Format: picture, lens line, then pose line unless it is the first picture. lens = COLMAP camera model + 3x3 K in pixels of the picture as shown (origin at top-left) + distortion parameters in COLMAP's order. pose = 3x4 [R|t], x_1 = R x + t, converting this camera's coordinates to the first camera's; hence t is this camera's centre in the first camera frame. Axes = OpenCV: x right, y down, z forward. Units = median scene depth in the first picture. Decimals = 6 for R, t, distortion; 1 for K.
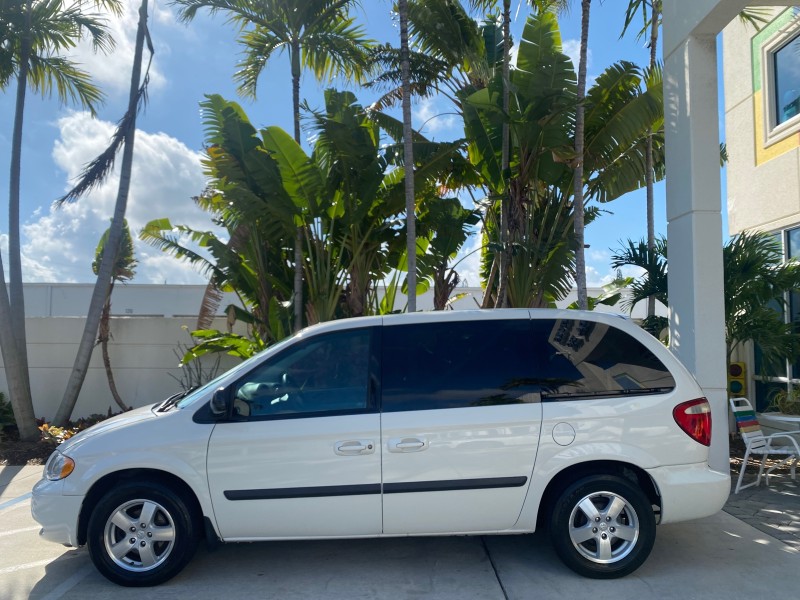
lens RADIAL K [[613.4, 0, 396.9], [0, 613.4, 299.5], [0, 0, 1]] dist [0.015469, -0.012371]
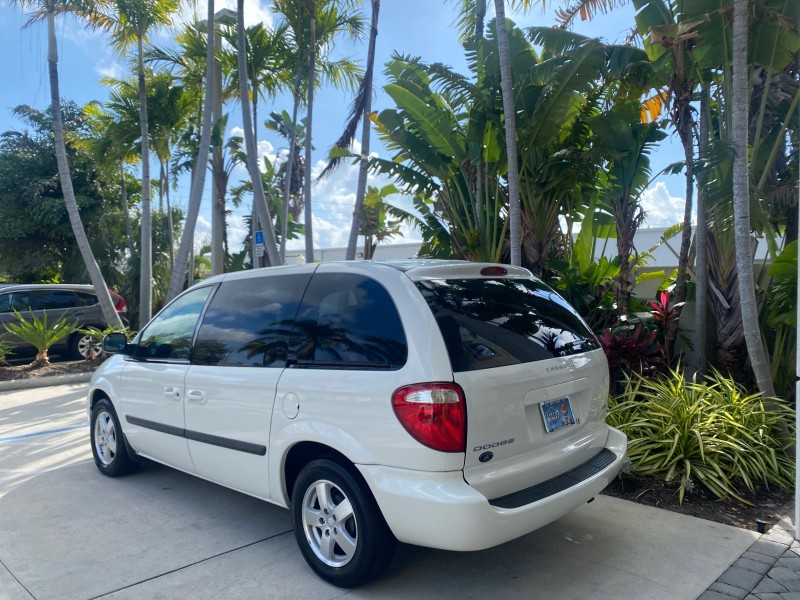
lens RADIAL K [[609.7, 0, 398.1], [0, 609.7, 299.5], [0, 0, 1]] dist [0.030251, -0.035071]
pose [[0.722008, 0.010123, -0.691811, 0.428839], [0.047253, 0.996837, 0.063901, 0.009150], [0.690269, -0.078827, 0.719246, 0.217221]]
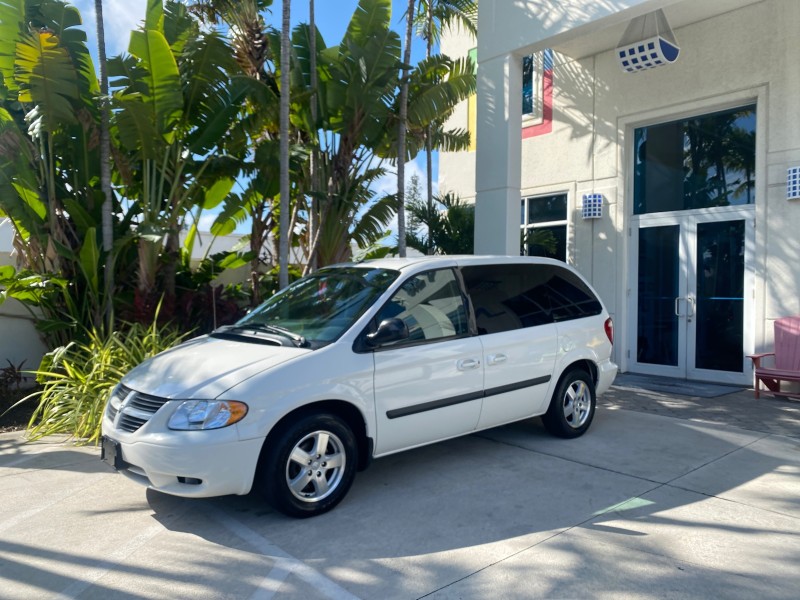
lens RADIAL K [[616.1, 0, 398.0], [0, 616.1, 302.2], [0, 0, 1]] dist [0.010389, -0.004924]
pose [[0.760181, -0.013670, 0.649568, -0.425473], [-0.047406, 0.995947, 0.076438, 0.013105], [-0.647980, -0.088900, 0.756452, 0.074310]]
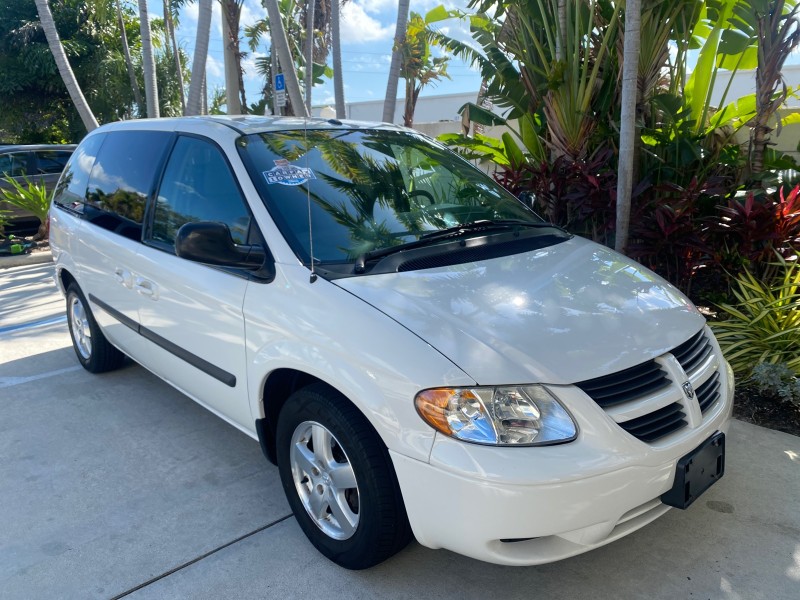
lens RADIAL K [[655.5, 0, 385.7], [0, 655.5, 301.1], [0, 0, 1]] dist [0.004413, -0.008146]
pose [[0.670063, 0.159286, -0.725013, 0.320119], [0.063267, 0.960897, 0.269583, 0.018982], [0.739603, -0.226507, 0.633784, 0.288810]]
